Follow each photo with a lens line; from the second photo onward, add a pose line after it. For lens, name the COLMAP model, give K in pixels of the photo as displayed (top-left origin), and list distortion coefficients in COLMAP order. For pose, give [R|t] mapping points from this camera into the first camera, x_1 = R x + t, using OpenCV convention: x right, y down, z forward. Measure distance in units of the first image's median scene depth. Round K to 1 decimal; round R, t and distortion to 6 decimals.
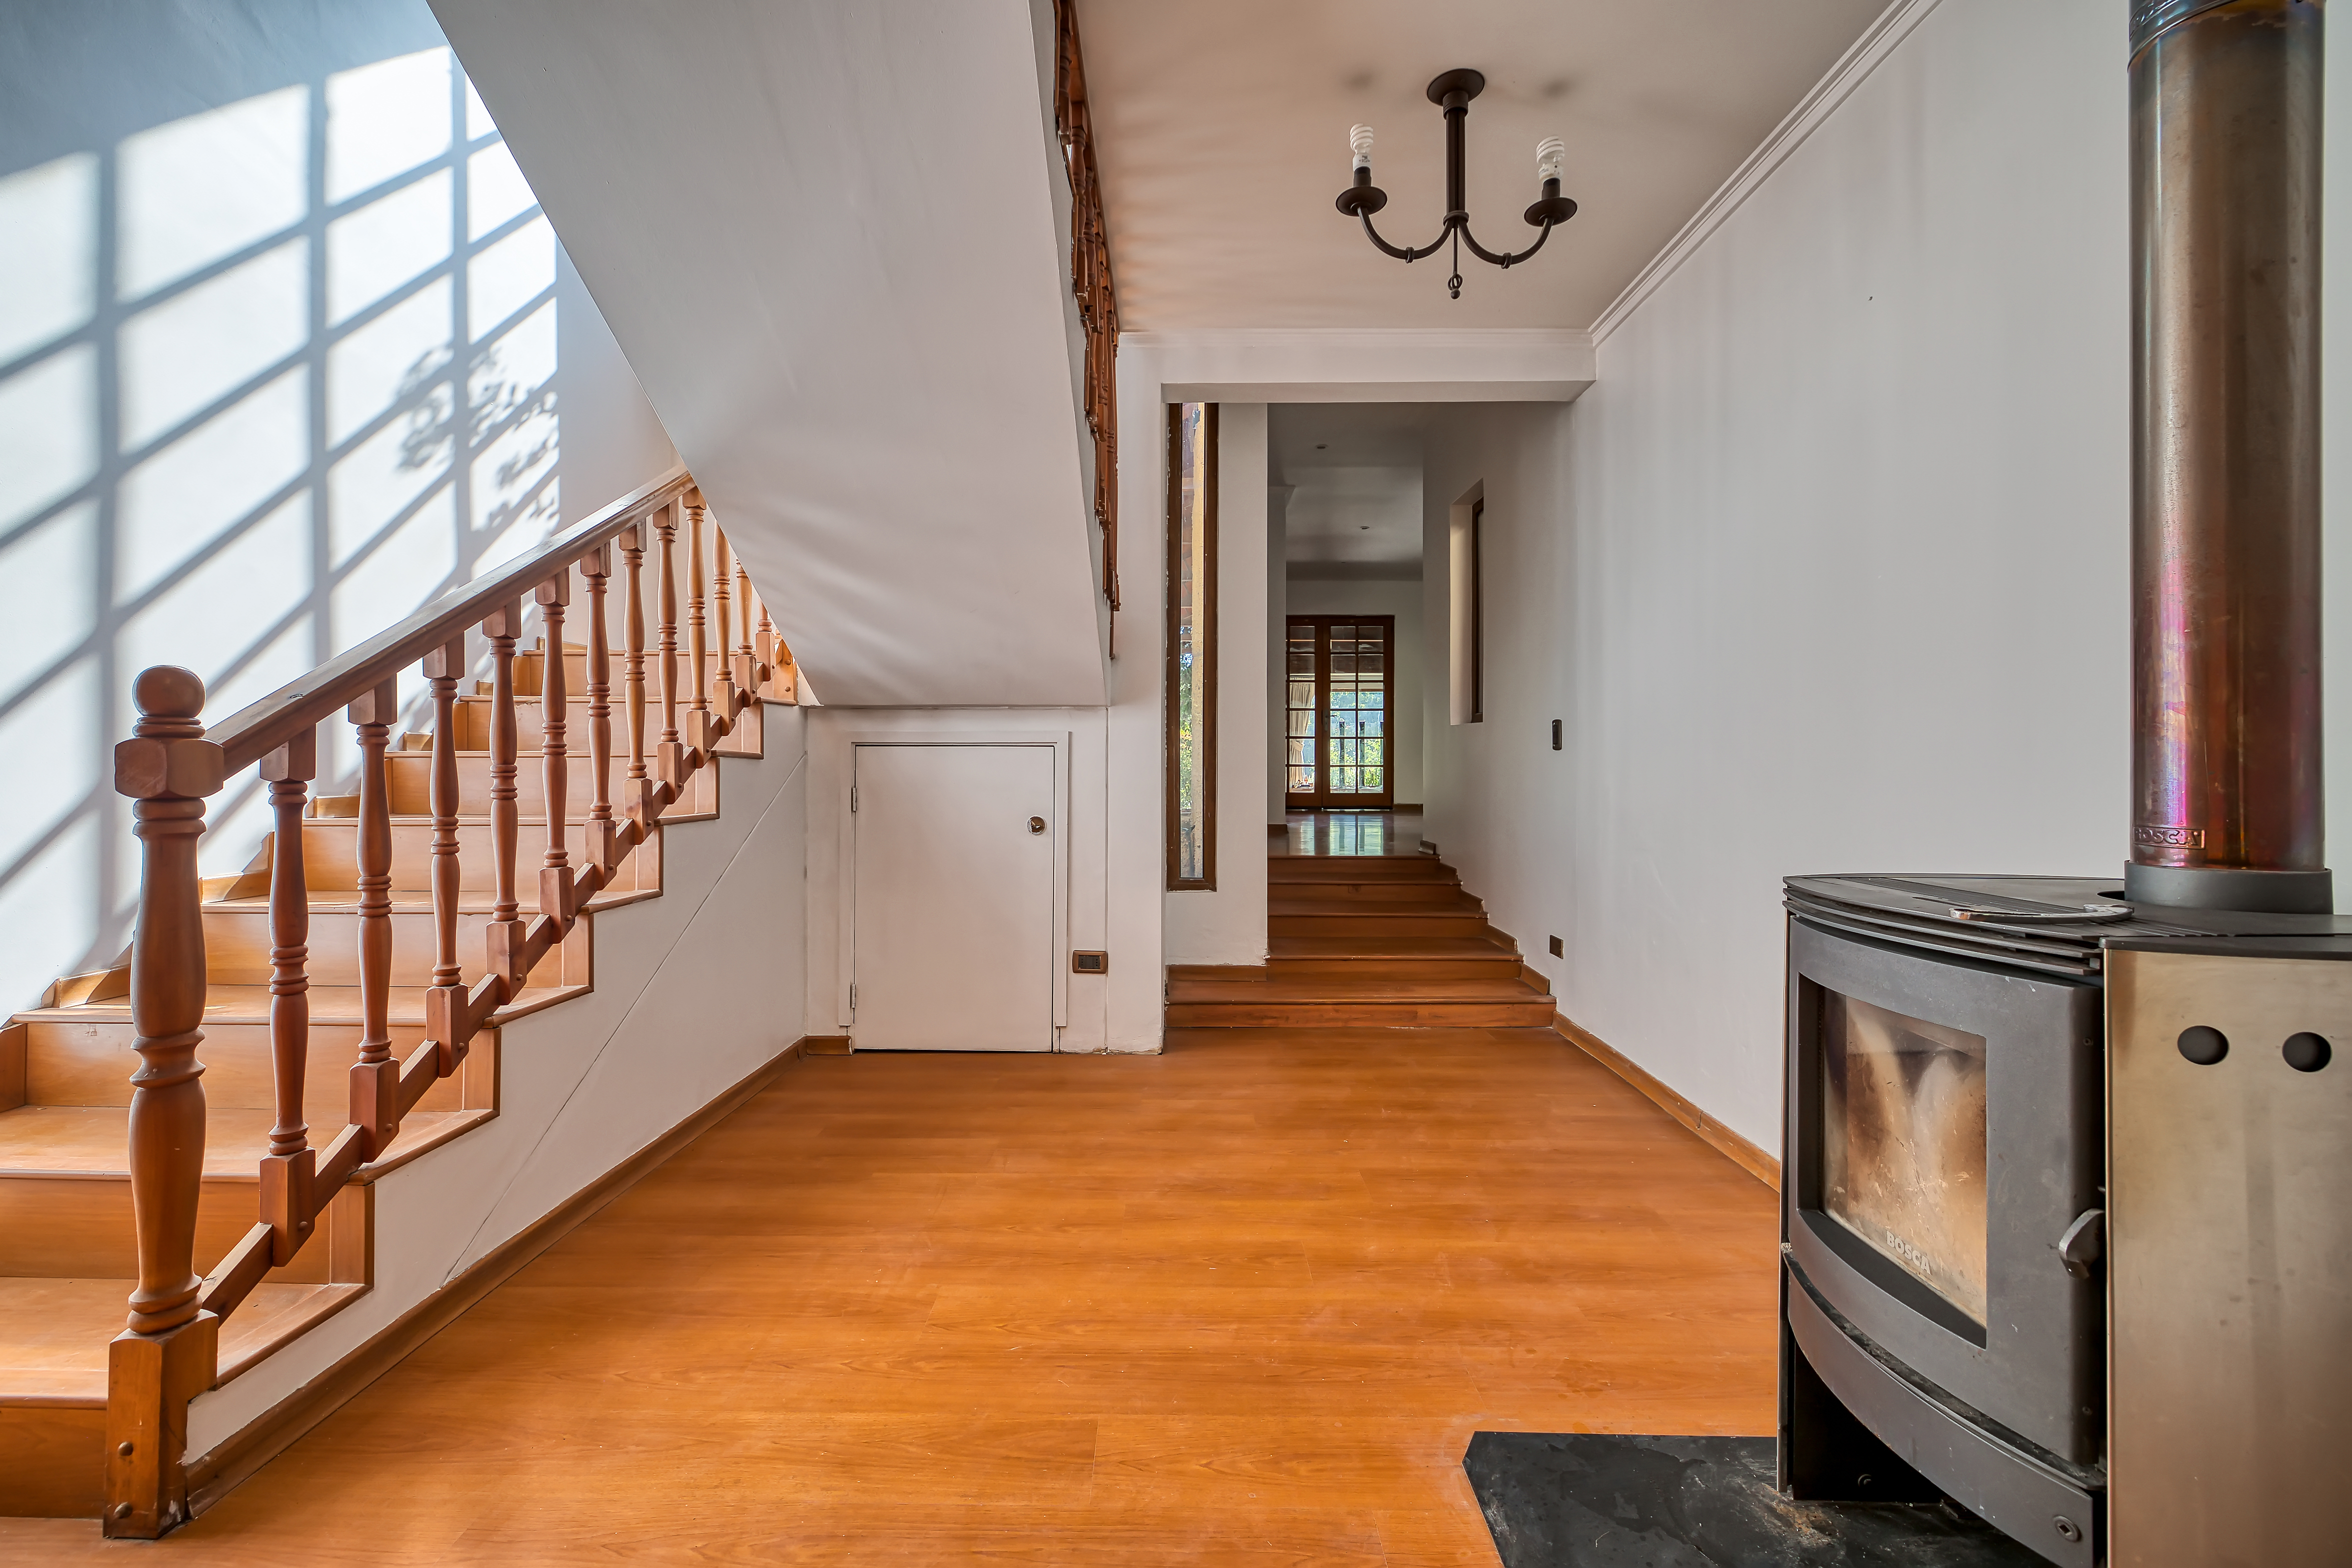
lens RADIAL K [[1000.0, 0, 1162.5], [0, 1000.0, 768.5], [0, 0, 1]] dist [-0.001978, 0.000327]
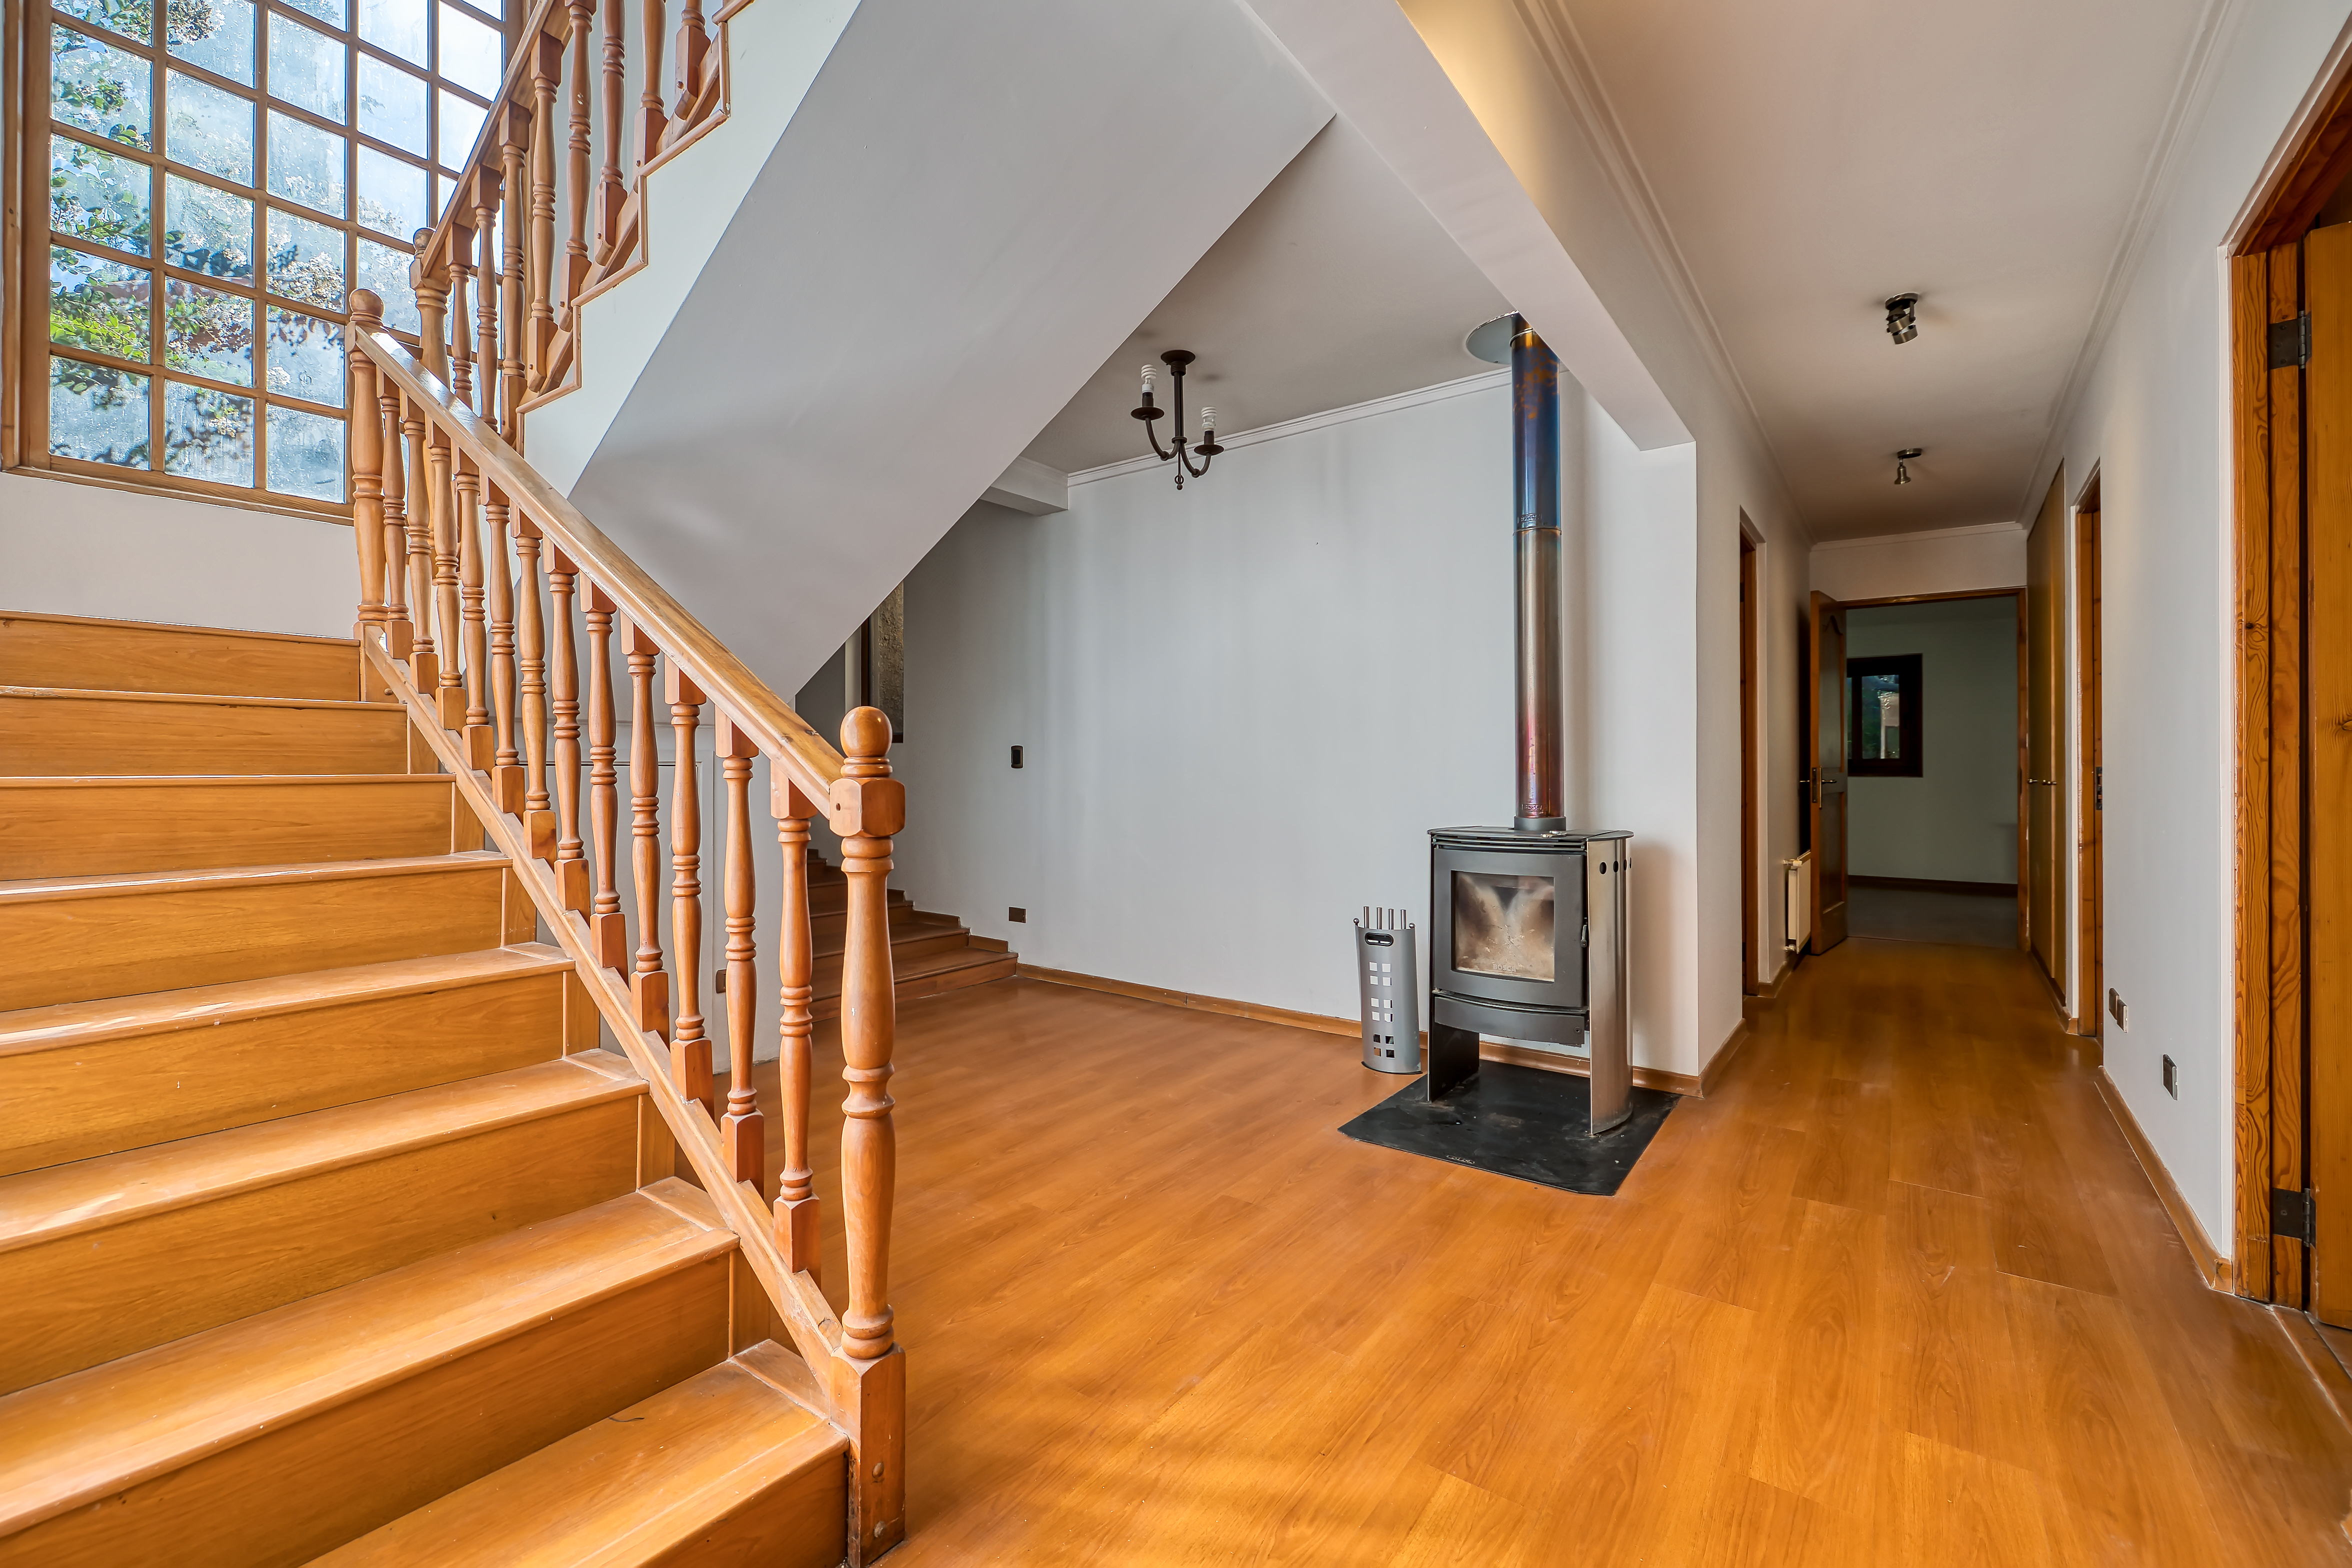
lens RADIAL K [[991.2, 0, 1162.2], [0, 991.2, 773.0], [0, 0, 1]] dist [-0.003991, -0.000131]
pose [[0.591069, -0.003994, 0.806611, -1.080186], [0.007084, 0.999975, -0.000239, -0.021572], [-0.806590, 0.005856, 0.591082, 0.100903]]
